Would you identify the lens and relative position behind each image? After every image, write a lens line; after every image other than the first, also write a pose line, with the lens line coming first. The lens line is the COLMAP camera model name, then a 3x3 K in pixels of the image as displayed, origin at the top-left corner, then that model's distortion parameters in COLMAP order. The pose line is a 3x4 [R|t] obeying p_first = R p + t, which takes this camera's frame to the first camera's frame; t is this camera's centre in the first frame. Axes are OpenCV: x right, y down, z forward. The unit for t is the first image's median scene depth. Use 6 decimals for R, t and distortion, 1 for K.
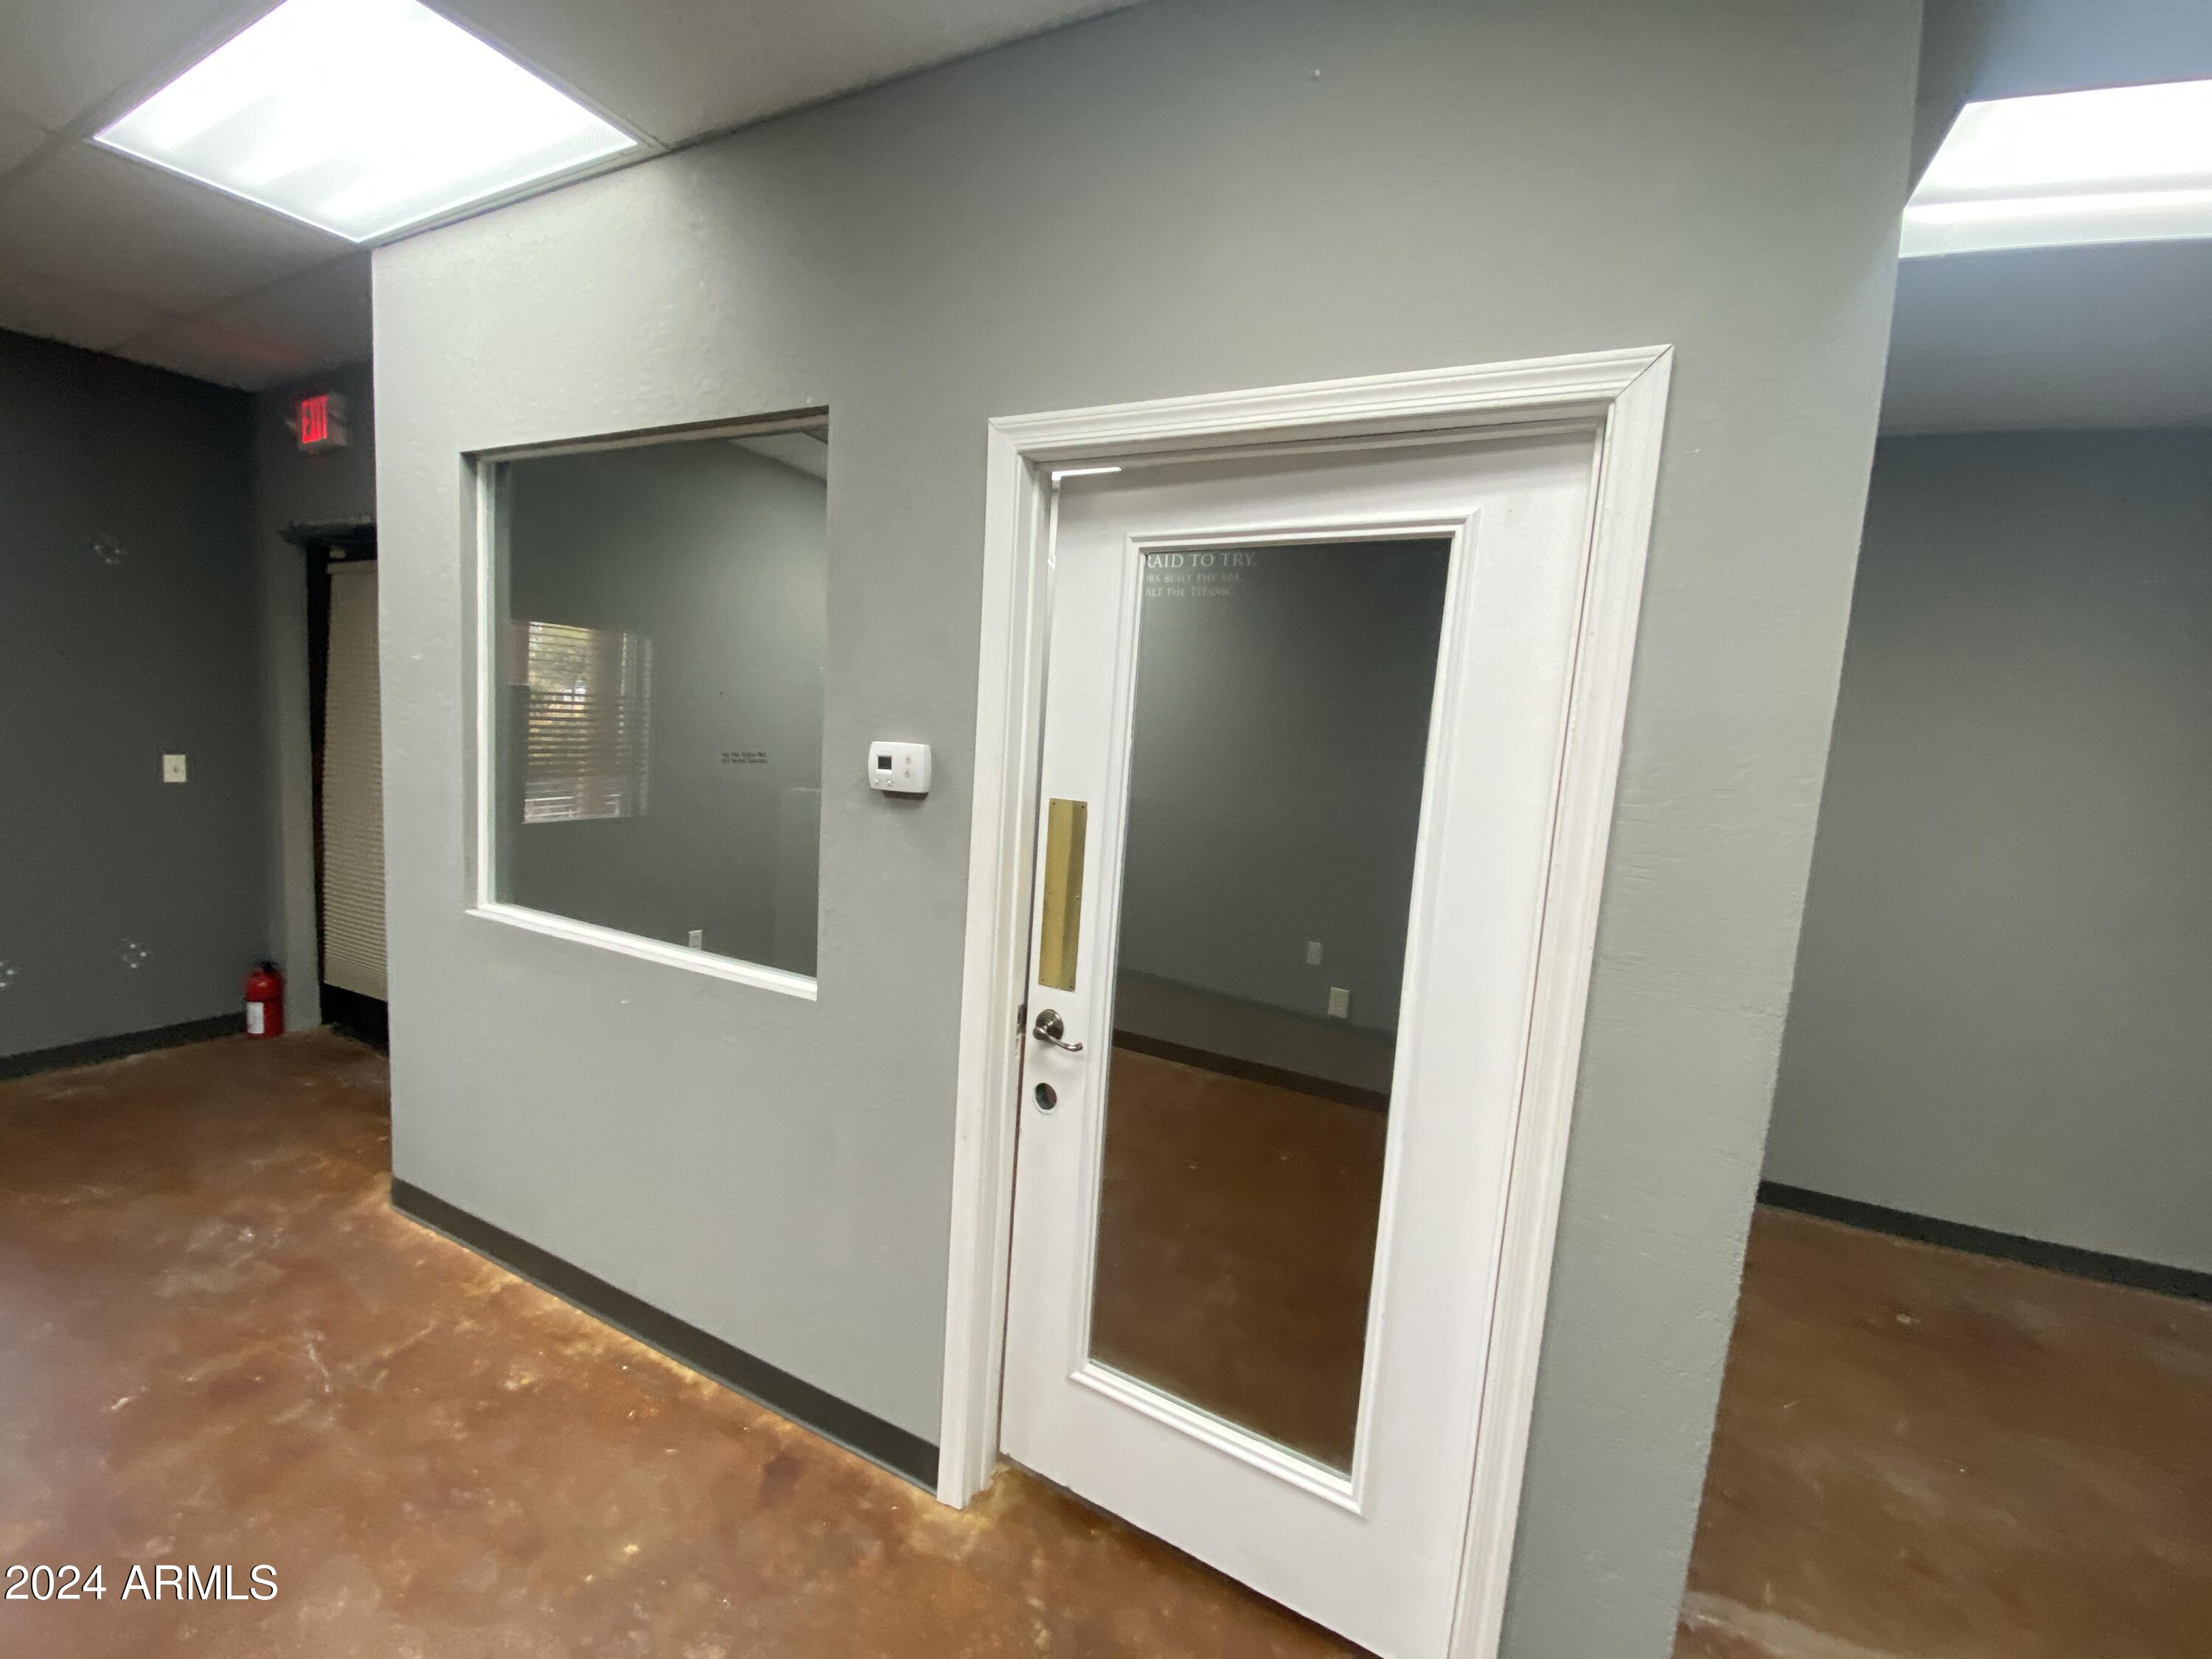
lens RADIAL K [[904.9, 0, 1109.0], [0, 904.9, 828.5], [0, 0, 1]] dist [0.003310, -0.000379]
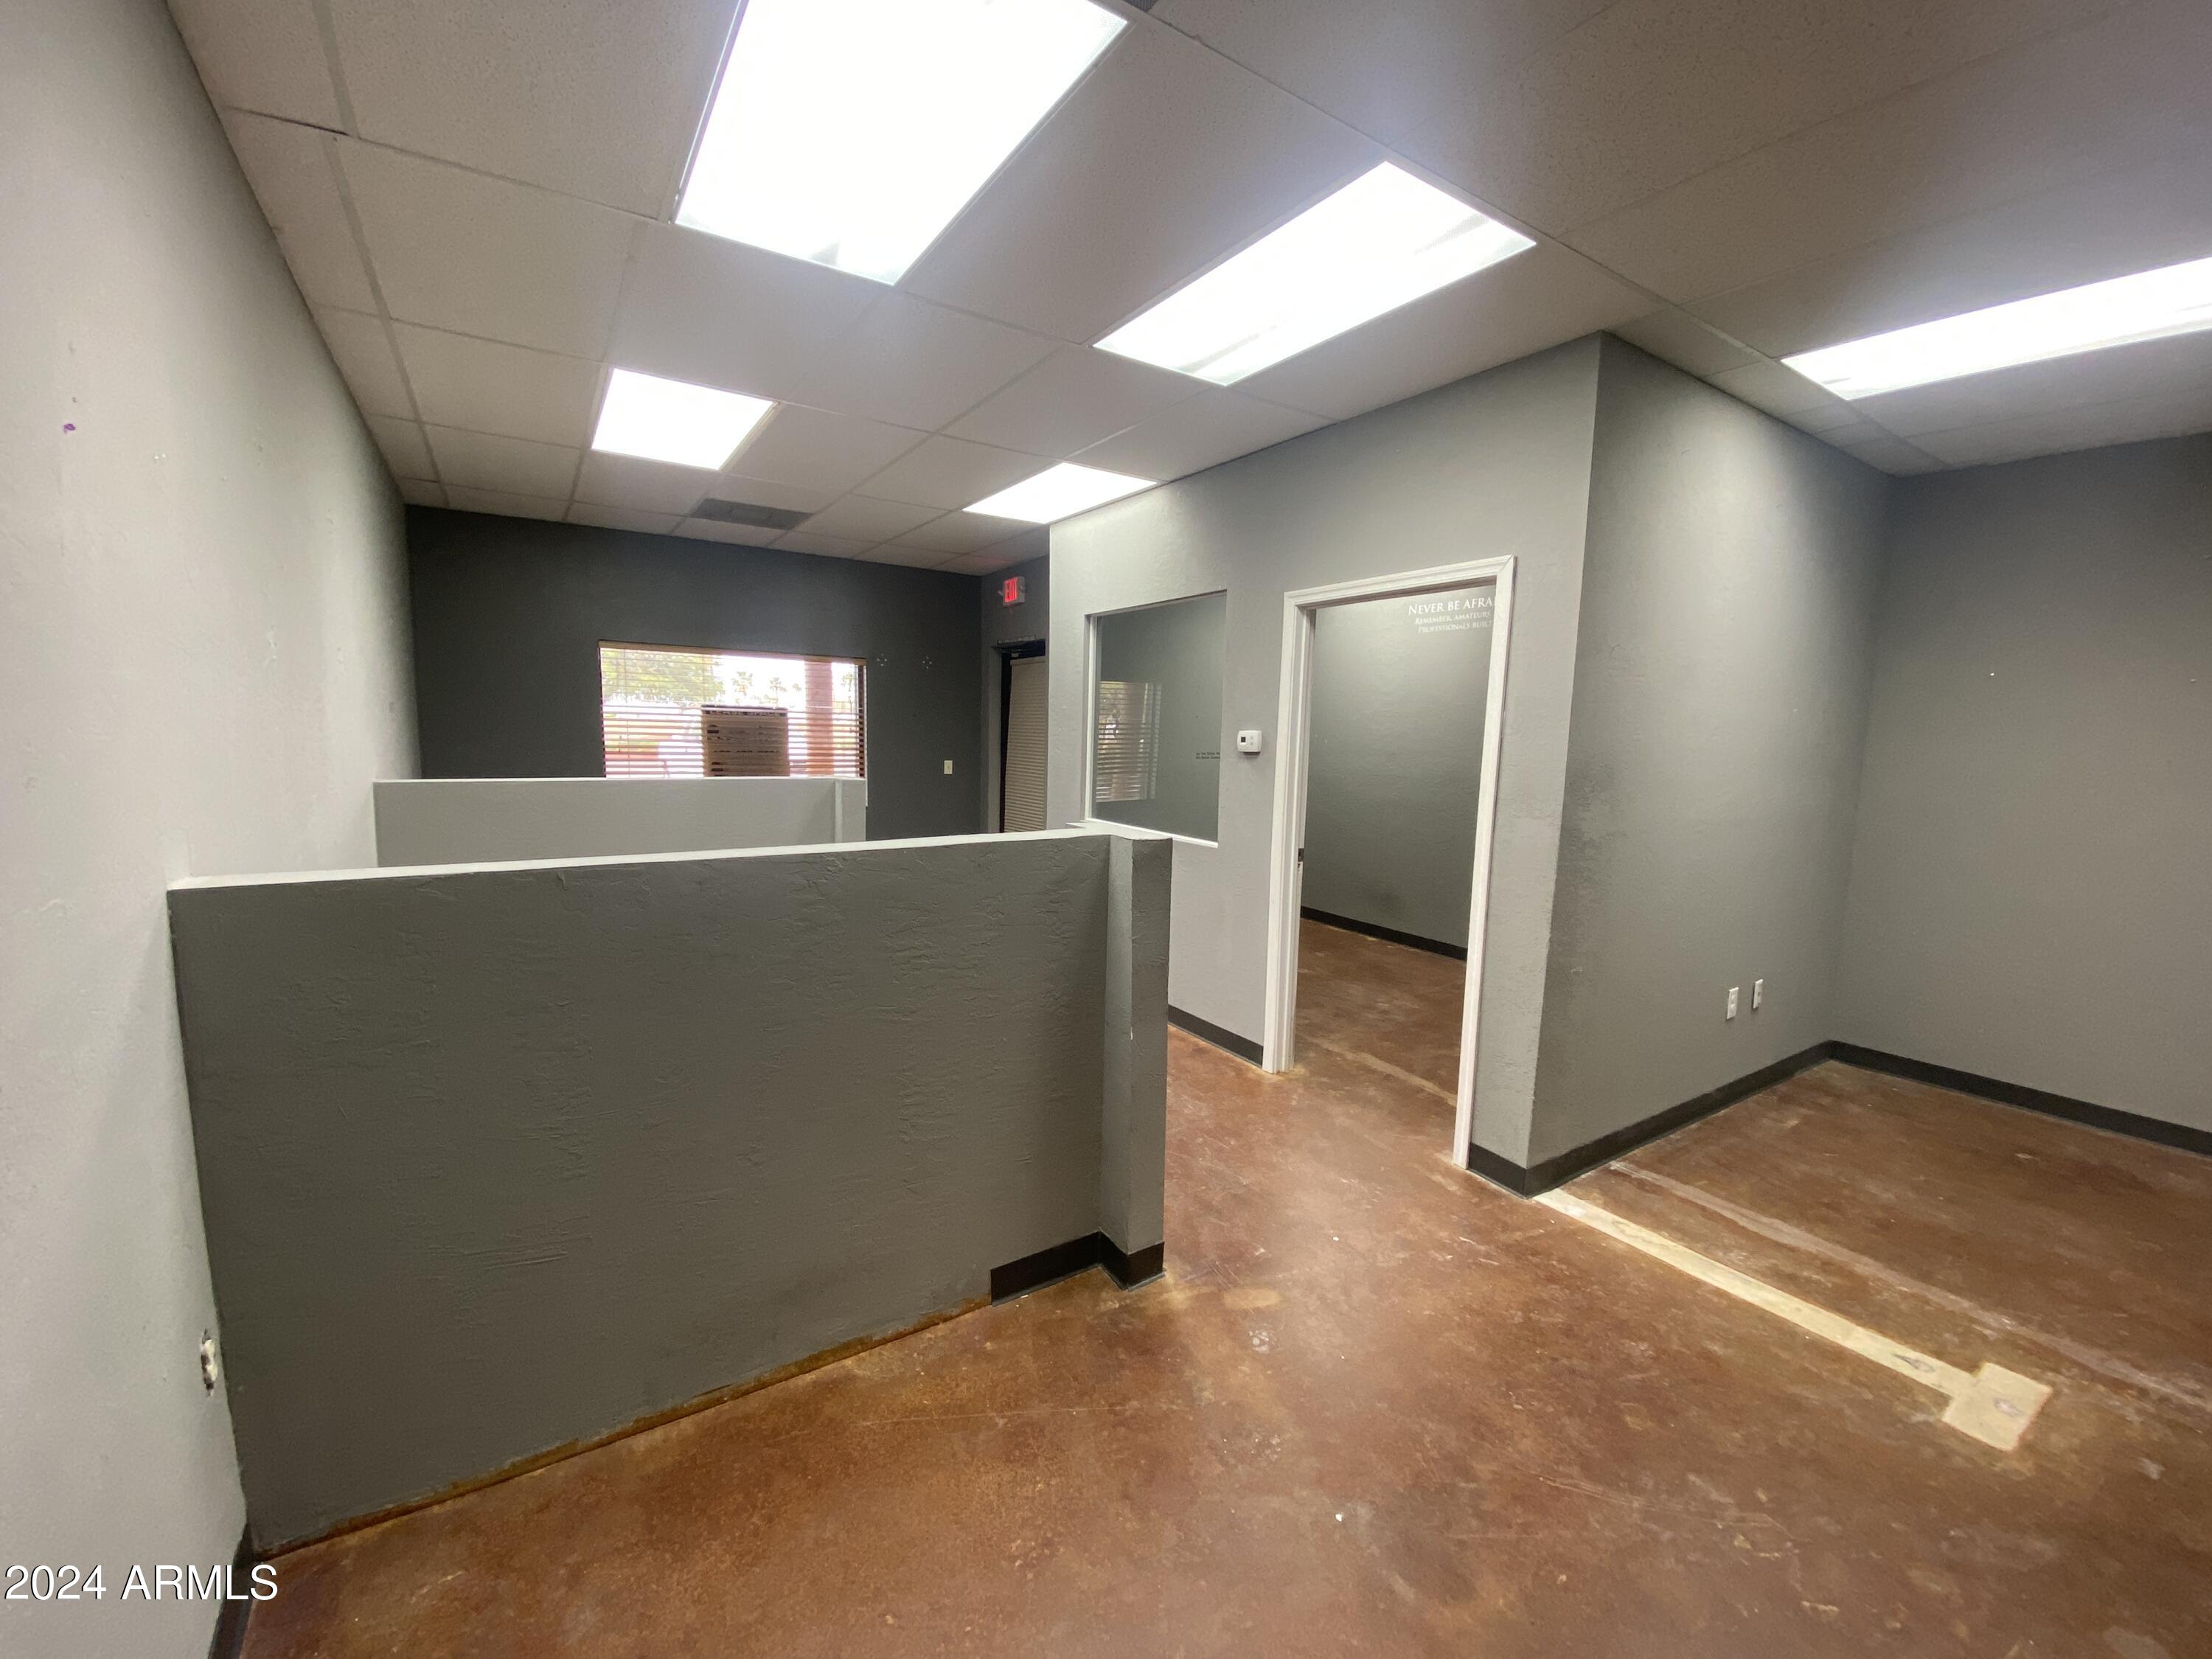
lens RADIAL K [[904.9, 0, 1110.3], [0, 904.9, 836.5], [0, 0, 1]] dist [0.003310, -0.000379]
pose [[0.865672, 0.015141, -0.500382, 0.491756], [-0.023177, 0.999683, -0.009849, 0.163399], [0.500074, 0.020123, 0.865749, -0.932234]]
